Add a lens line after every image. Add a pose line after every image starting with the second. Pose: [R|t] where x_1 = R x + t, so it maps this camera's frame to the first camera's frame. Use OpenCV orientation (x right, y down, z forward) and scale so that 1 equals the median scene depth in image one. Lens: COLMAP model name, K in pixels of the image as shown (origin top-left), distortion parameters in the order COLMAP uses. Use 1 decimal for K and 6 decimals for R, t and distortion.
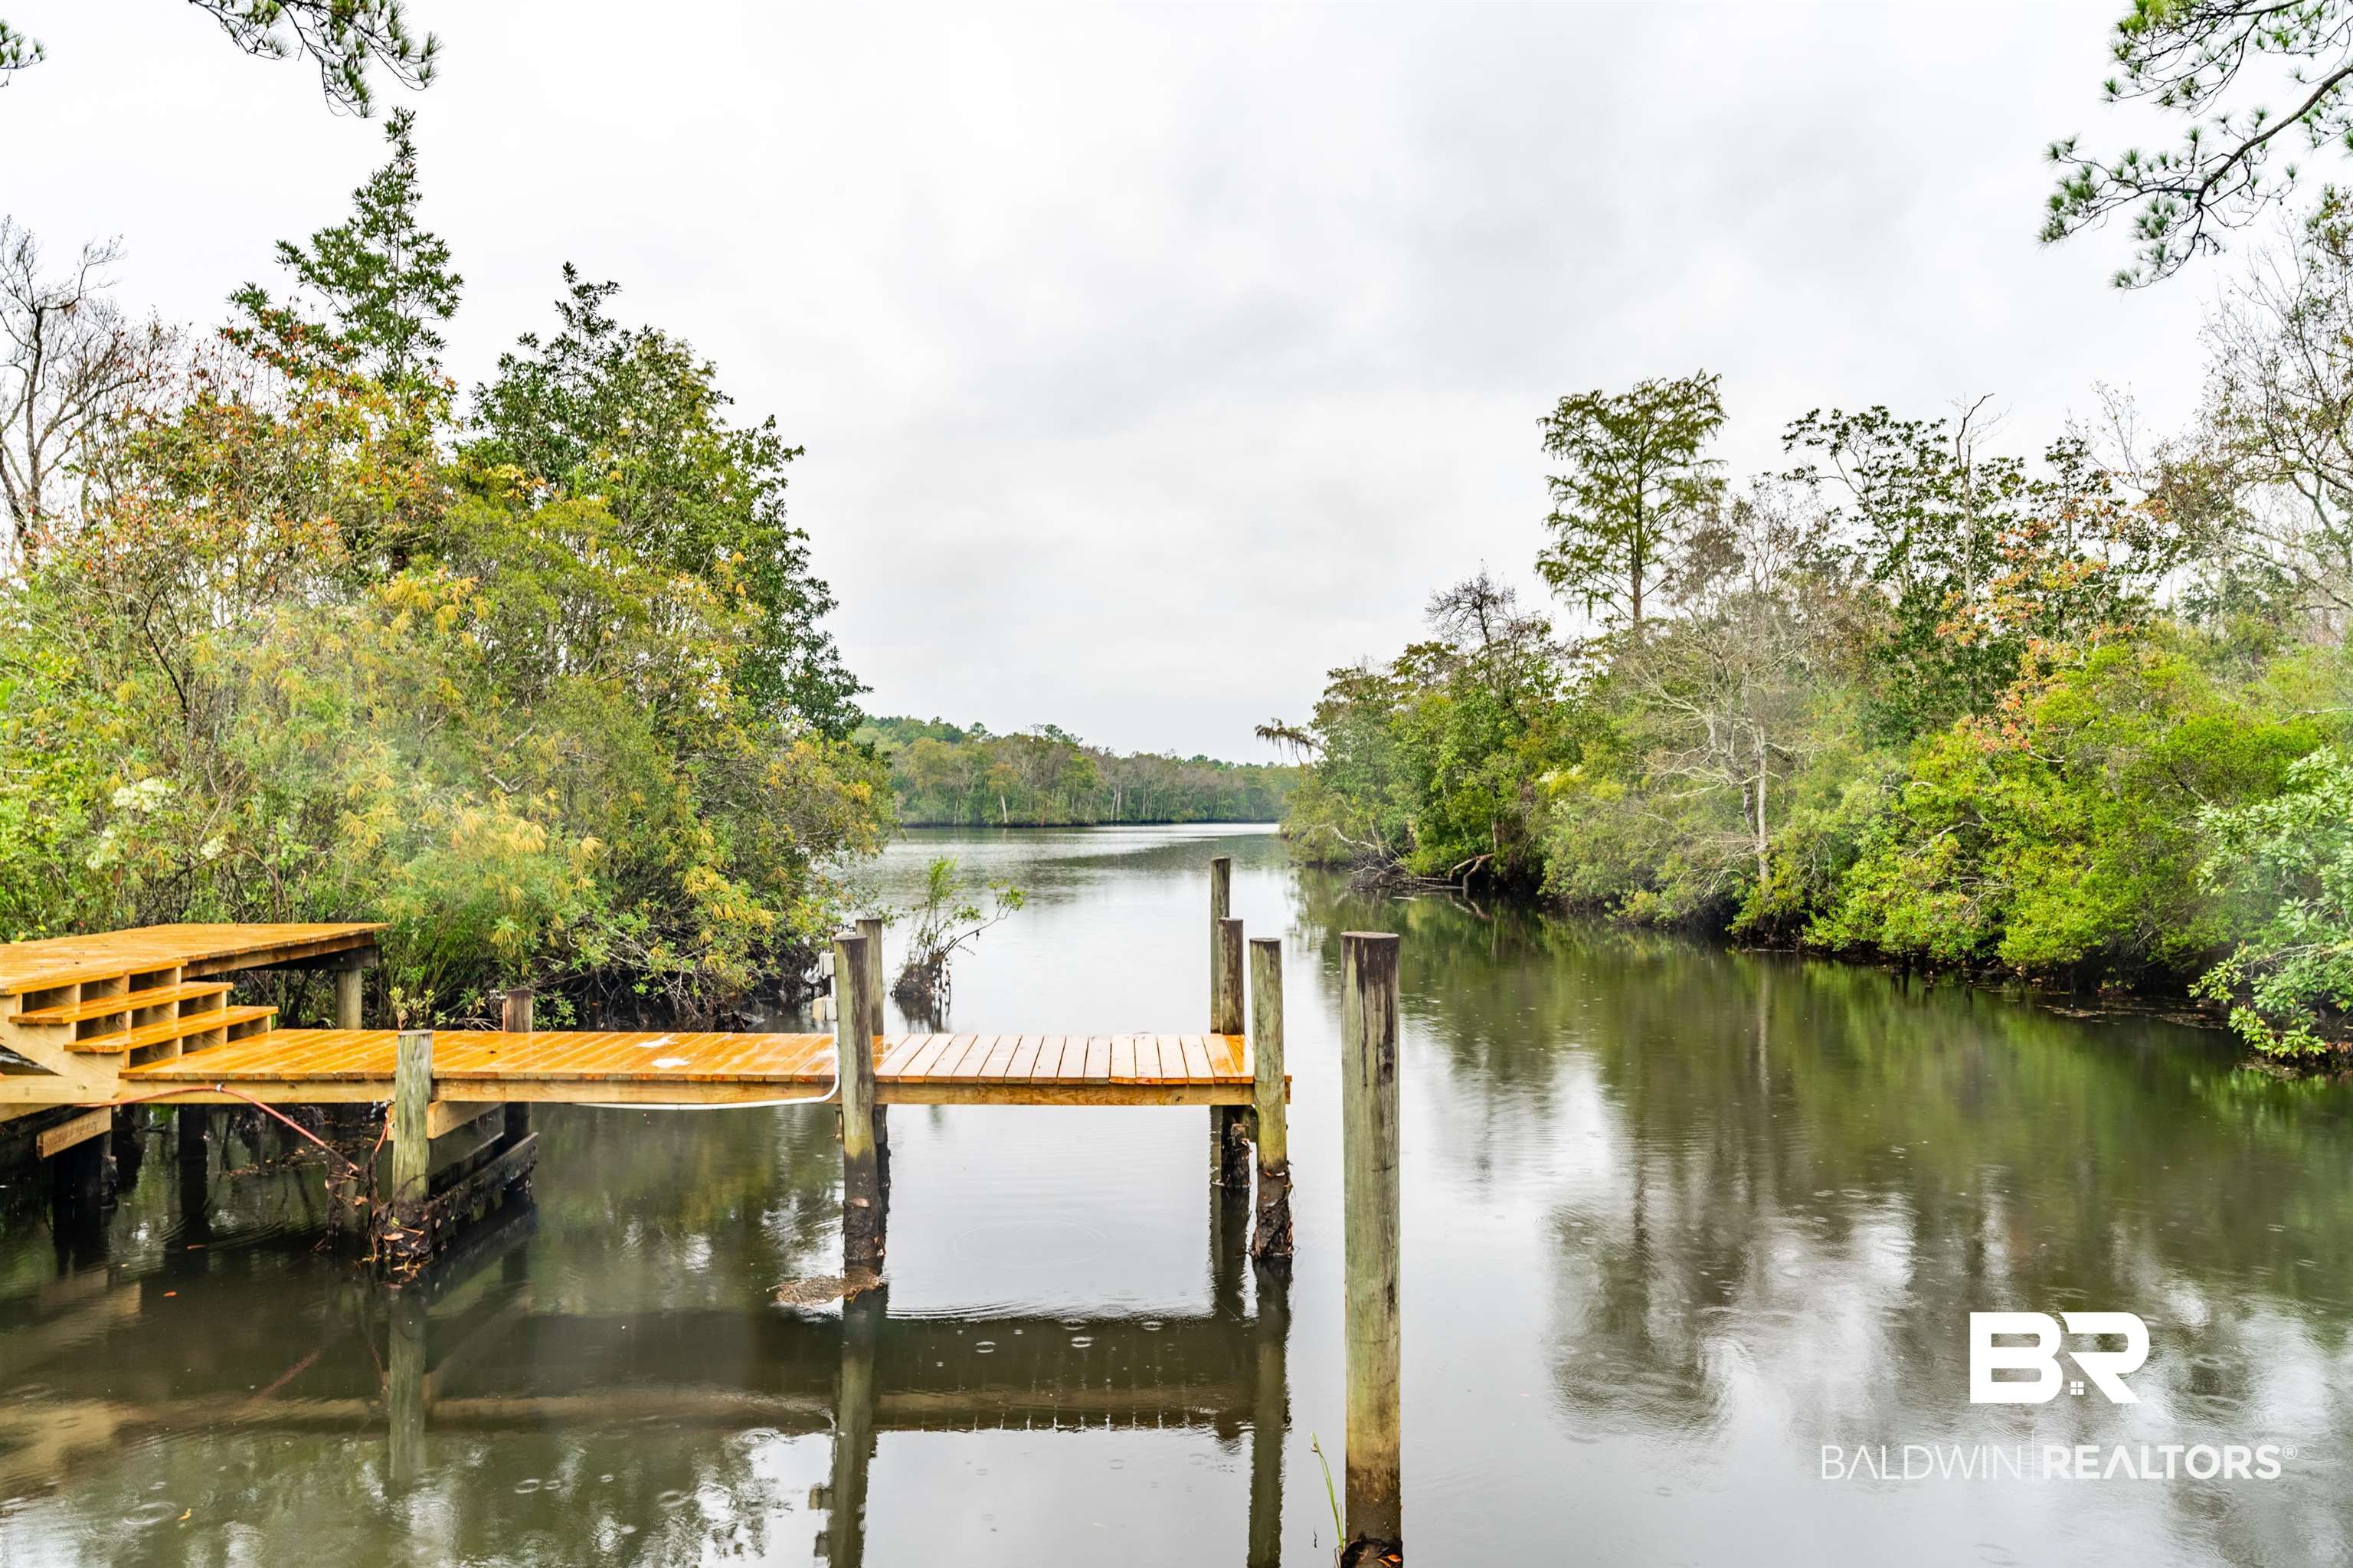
lens RADIAL K [[1468.8, 0, 1180.0], [0, 1468.8, 771.1], [0, 0, 1]] dist [-0.004106, 0.000129]
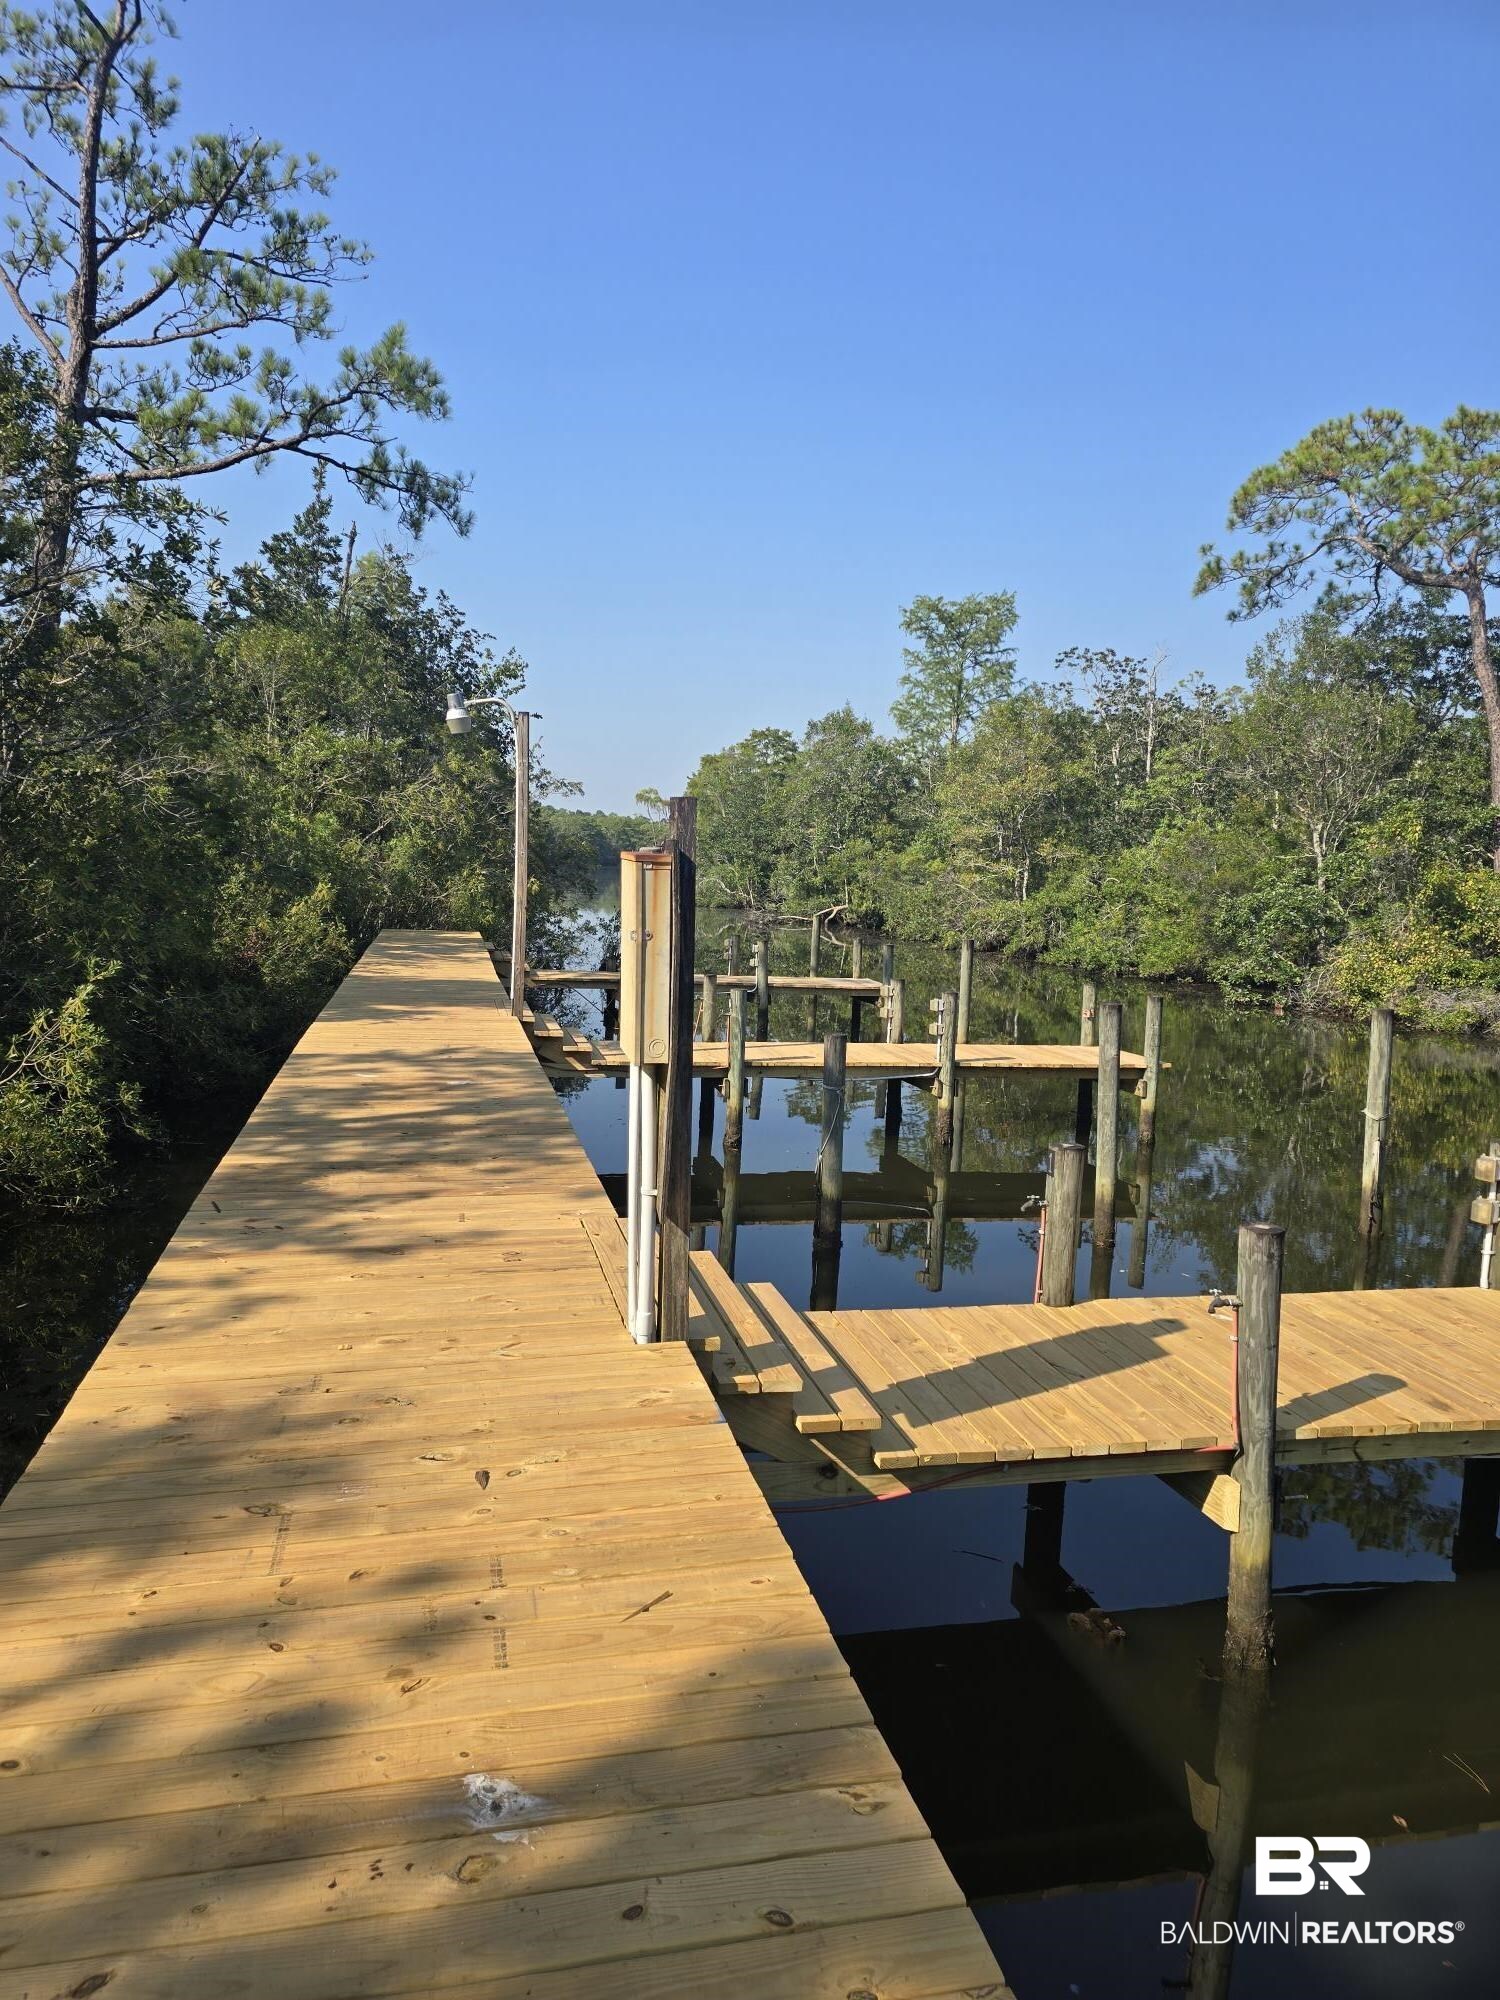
lens RADIAL K [[1363.5, 0, 743.9], [0, 1363.5, 975.6], [0, 0, 1]] dist [0.091010, -0.107778]
pose [[0.981771, 0.021369, 0.188862, -0.192827], [-0.043274, 0.992694, 0.112634, -0.030669], [-0.185075, -0.118753, 0.975523, -0.431022]]
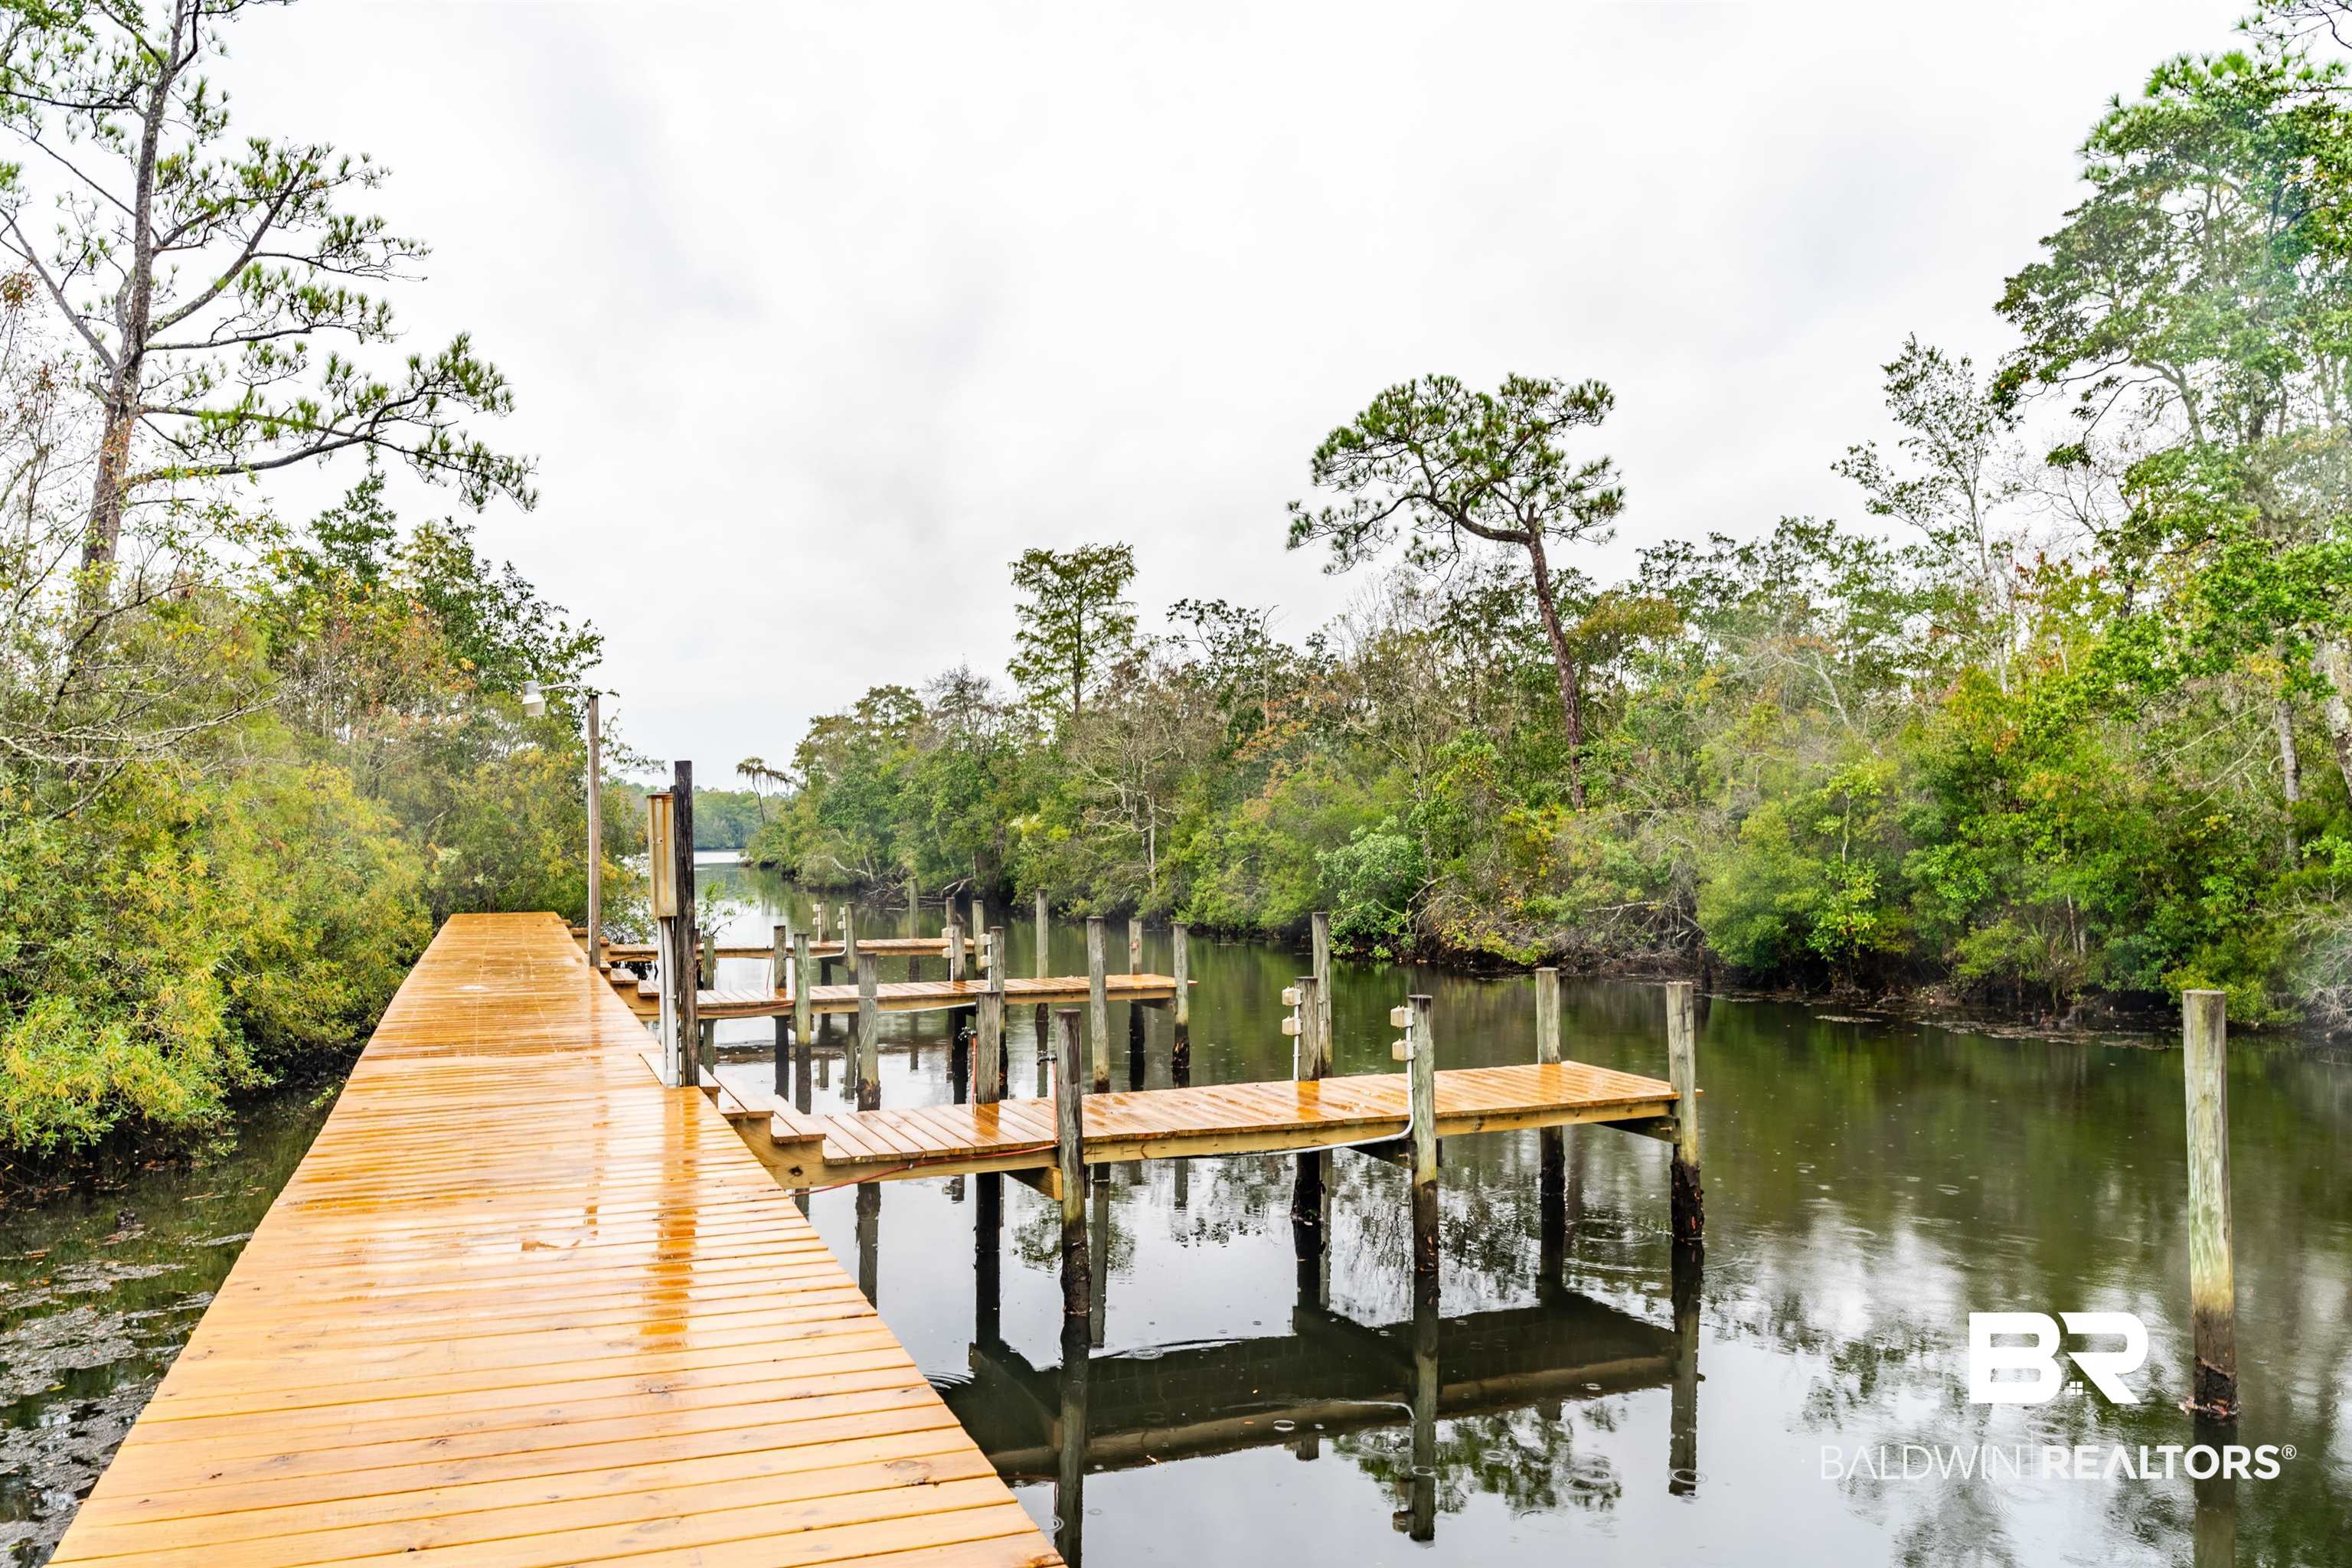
lens RADIAL K [[1624.5, 0, 1095.2], [0, 1624.5, 868.3], [0, 0, 1]] dist [-0.001245, 0.003359]
pose [[0.949375, -0.010892, 0.313957, -0.194043], [-0.004156, 0.998876, 0.047219, -0.029987], [-0.314119, -0.046133, 0.948262, -0.582866]]
